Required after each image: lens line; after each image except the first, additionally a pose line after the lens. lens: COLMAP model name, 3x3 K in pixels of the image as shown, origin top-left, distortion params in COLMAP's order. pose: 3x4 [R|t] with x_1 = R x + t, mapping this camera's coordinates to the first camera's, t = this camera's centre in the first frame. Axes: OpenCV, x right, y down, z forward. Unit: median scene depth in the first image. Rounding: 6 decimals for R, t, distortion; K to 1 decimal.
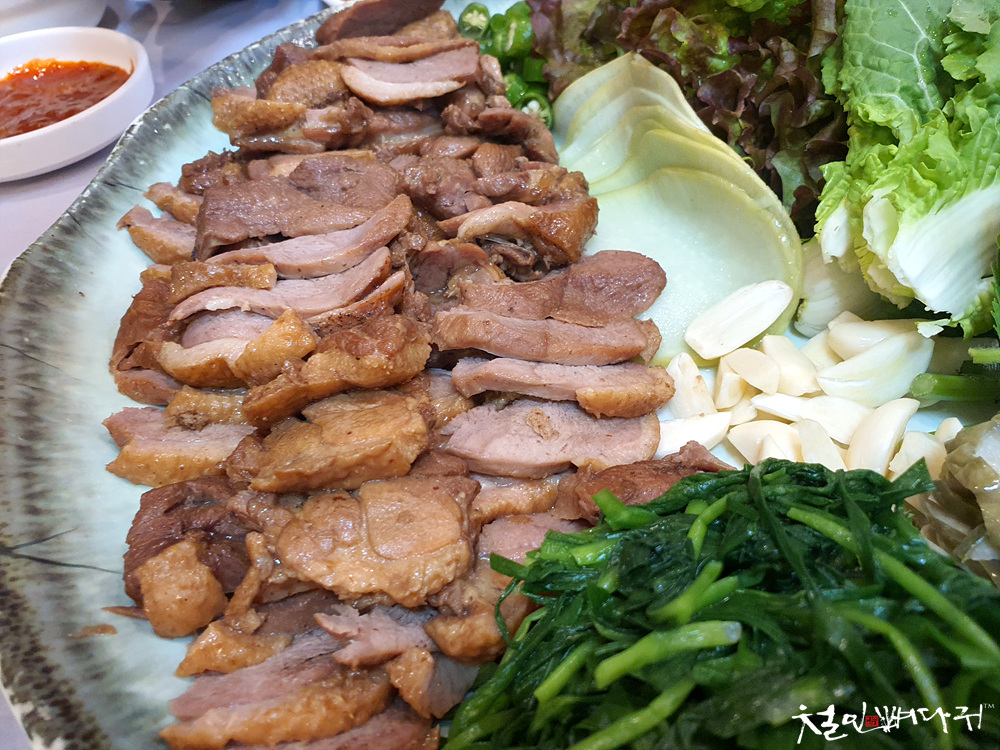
lens RADIAL K [[762.2, 0, 429.5], [0, 762.2, 375.5], [0, 0, 1]] dist [-0.003186, -0.000928]
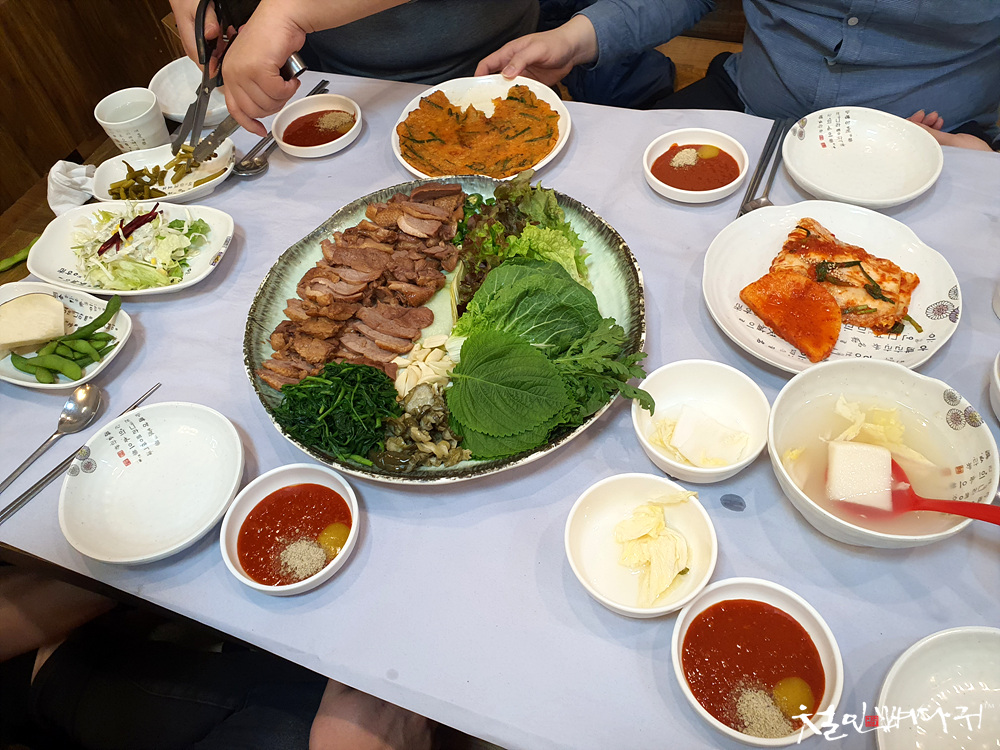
lens RADIAL K [[773.1, 0, 500.0], [0, 773.1, 375.0], [0, 0, 1]] dist [-0.002094, -0.001249]
pose [[0.852321, 0.430458, -0.297079, 2.109560], [-0.363458, 0.895919, 0.255397, -1.131693], [0.376096, -0.109705, 0.920063, -2.639975]]
